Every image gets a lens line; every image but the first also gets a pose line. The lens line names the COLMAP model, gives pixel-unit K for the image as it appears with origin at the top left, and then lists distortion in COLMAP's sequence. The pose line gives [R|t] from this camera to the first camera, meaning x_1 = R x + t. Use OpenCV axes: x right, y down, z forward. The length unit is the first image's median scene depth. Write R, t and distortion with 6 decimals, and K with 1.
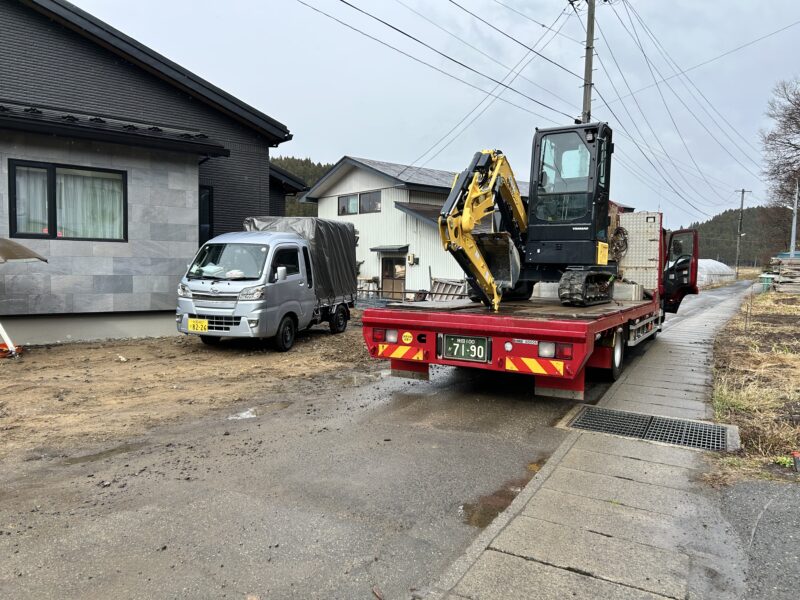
lens RADIAL K [[607.6, 0, 400.0], [0, 607.6, 300.0], [0, 0, 1]] dist [0.029783, -0.002874]
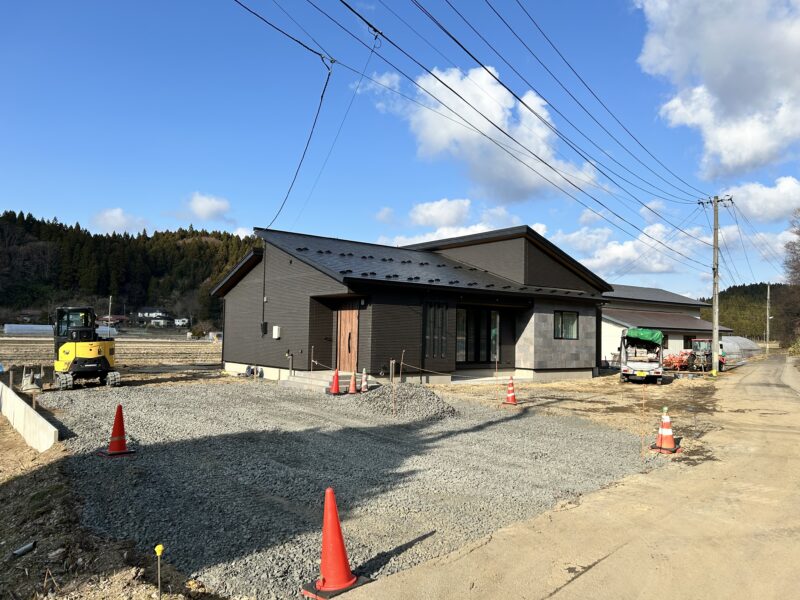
lens RADIAL K [[607.6, 0, 400.0], [0, 607.6, 300.0], [0, 0, 1]] dist [0.029783, -0.002874]
pose [[0.999994, 0.003391, 0.001006, -1.176533], [-0.003253, 0.993361, -0.114992, 0.030921], [-0.001389, 0.114988, 0.993366, -1.477601]]
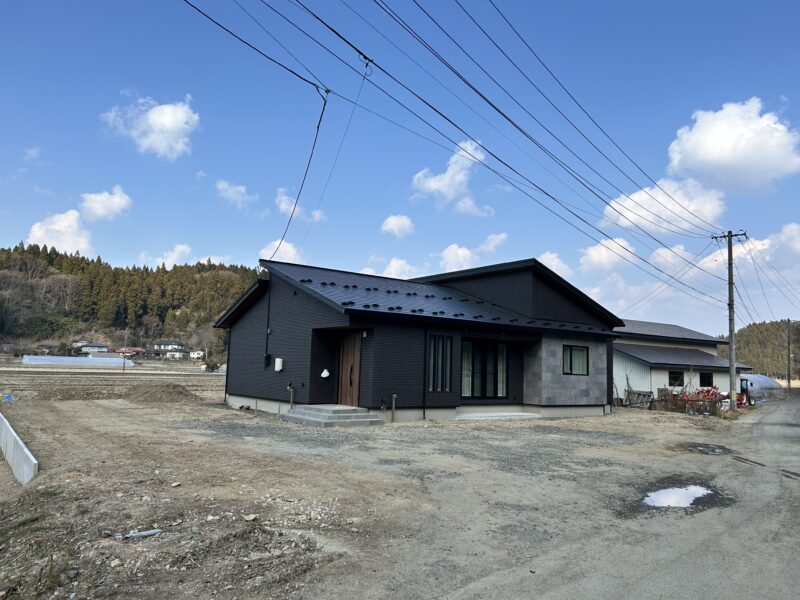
lens RADIAL K [[607.6, 0, 400.0], [0, 607.6, 300.0], [0, 0, 1]] dist [0.029783, -0.002874]
pose [[0.999656, 0.010338, -0.024109, -1.139466], [-0.014306, 0.985212, -0.170739, 0.032797], [0.021987, 0.171025, 0.985021, -1.446644]]
